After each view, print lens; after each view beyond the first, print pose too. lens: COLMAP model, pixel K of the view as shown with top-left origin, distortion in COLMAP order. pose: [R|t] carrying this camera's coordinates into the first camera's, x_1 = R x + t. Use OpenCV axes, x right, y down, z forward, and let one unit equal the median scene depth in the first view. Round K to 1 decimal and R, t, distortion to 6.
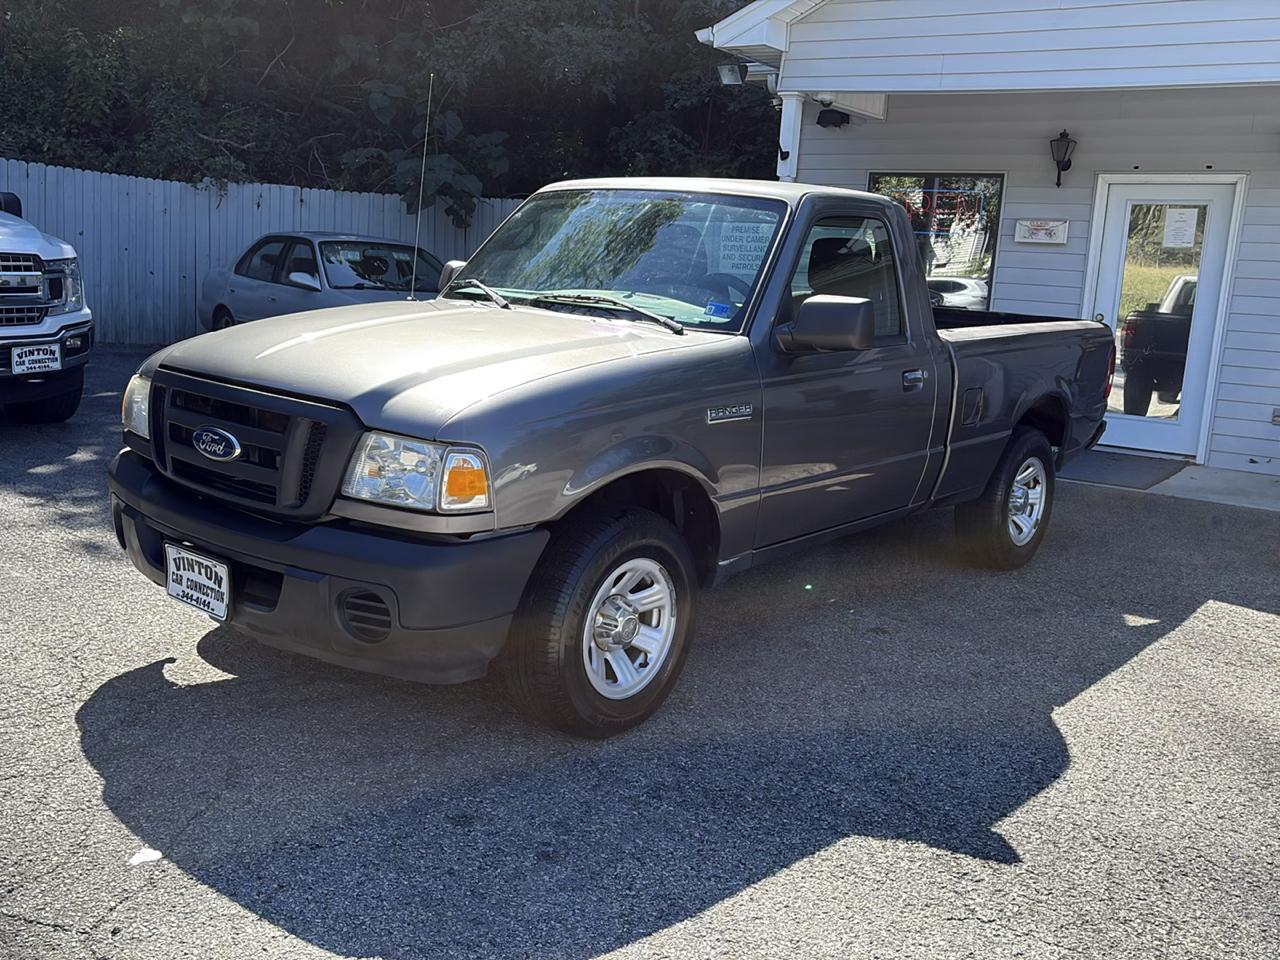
lens RADIAL K [[1245.0, 0, 642.3], [0, 1245.0, 471.0], [0, 0, 1]] dist [0.018898, 0.000000]
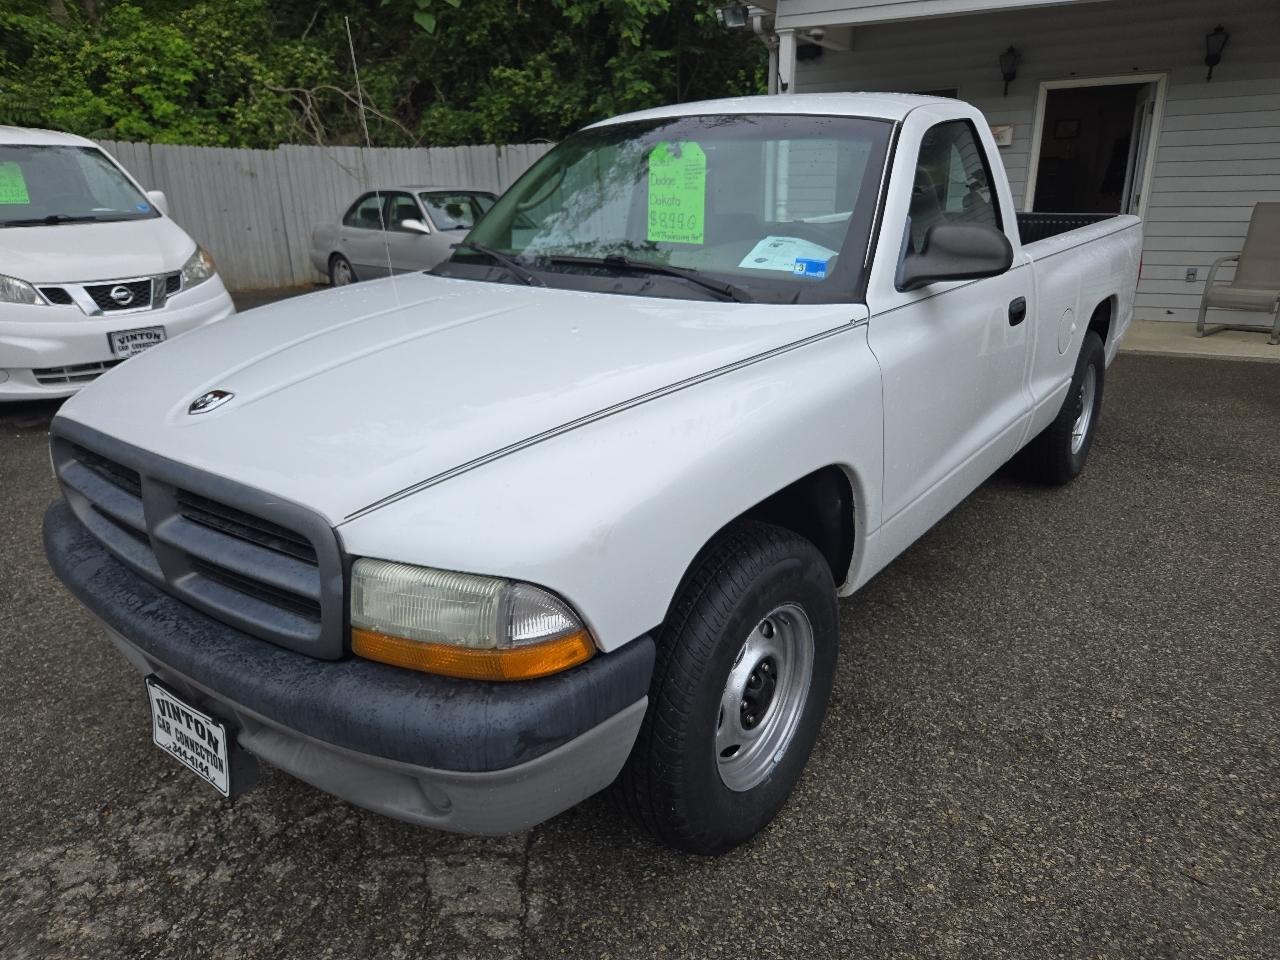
lens RADIAL K [[870.0, 0, 644.6], [0, 870.0, 473.1], [0, 0, 1]] dist [0.056118, -0.041326]
pose [[0.995027, -0.092401, 0.037194, -0.085981], [0.085713, 0.984528, 0.152831, -0.029373], [-0.050740, -0.148883, 0.987552, 0.122017]]
